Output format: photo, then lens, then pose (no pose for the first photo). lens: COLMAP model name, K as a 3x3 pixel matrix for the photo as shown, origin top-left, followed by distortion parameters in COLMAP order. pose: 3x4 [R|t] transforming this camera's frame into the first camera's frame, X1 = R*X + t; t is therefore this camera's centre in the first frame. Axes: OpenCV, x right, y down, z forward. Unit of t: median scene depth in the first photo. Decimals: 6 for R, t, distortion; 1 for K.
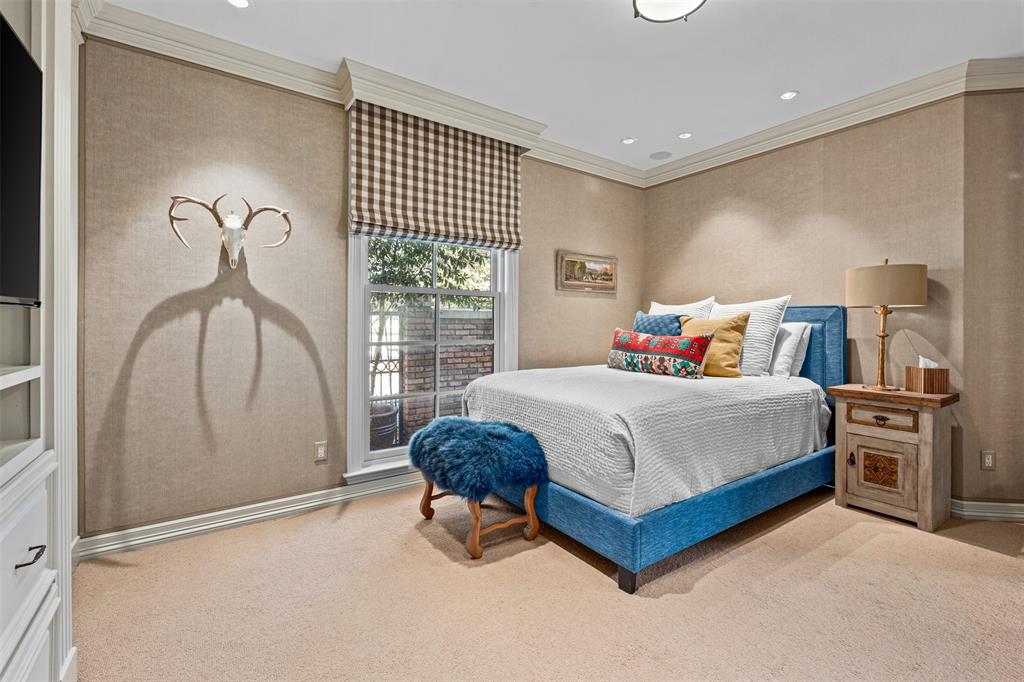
lens RADIAL K [[455.3, 0, 515.8], [0, 455.3, 327.3], [0, 0, 1]] dist [-0.000932, 0.000069]
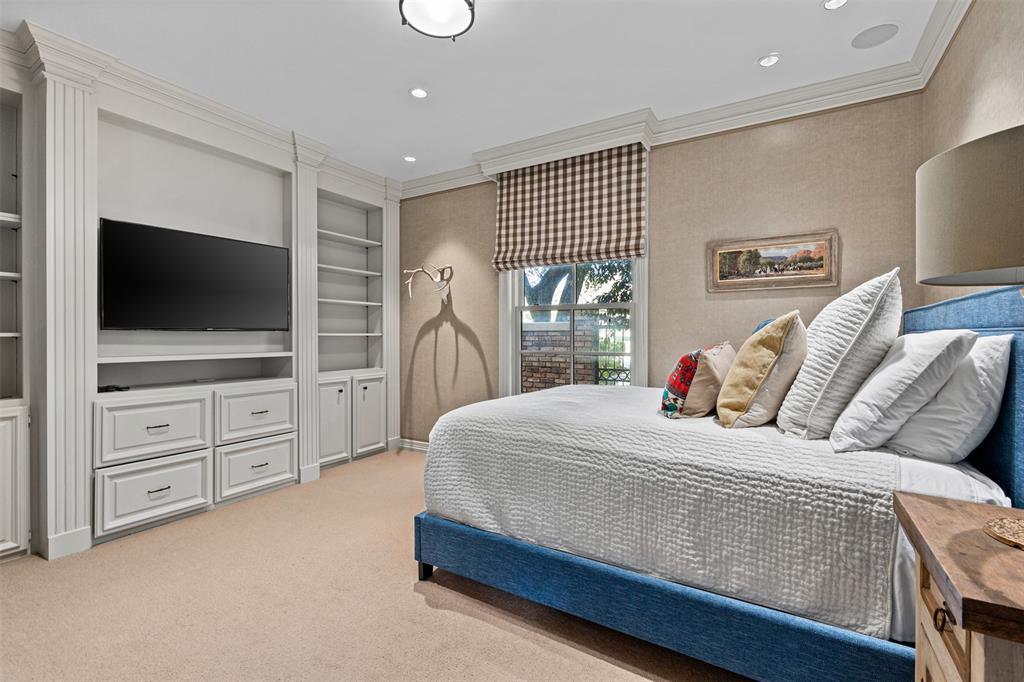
lens RADIAL K [[437.0, 0, 514.6], [0, 437.0, 337.7], [0, 0, 1]] dist [0.000152, 0.000050]
pose [[0.403549, 0.000118, -0.914958, 0.889183], [-0.001748, 0.999998, -0.000642, -0.003723], [0.914956, 0.001858, 0.403549, 0.522691]]
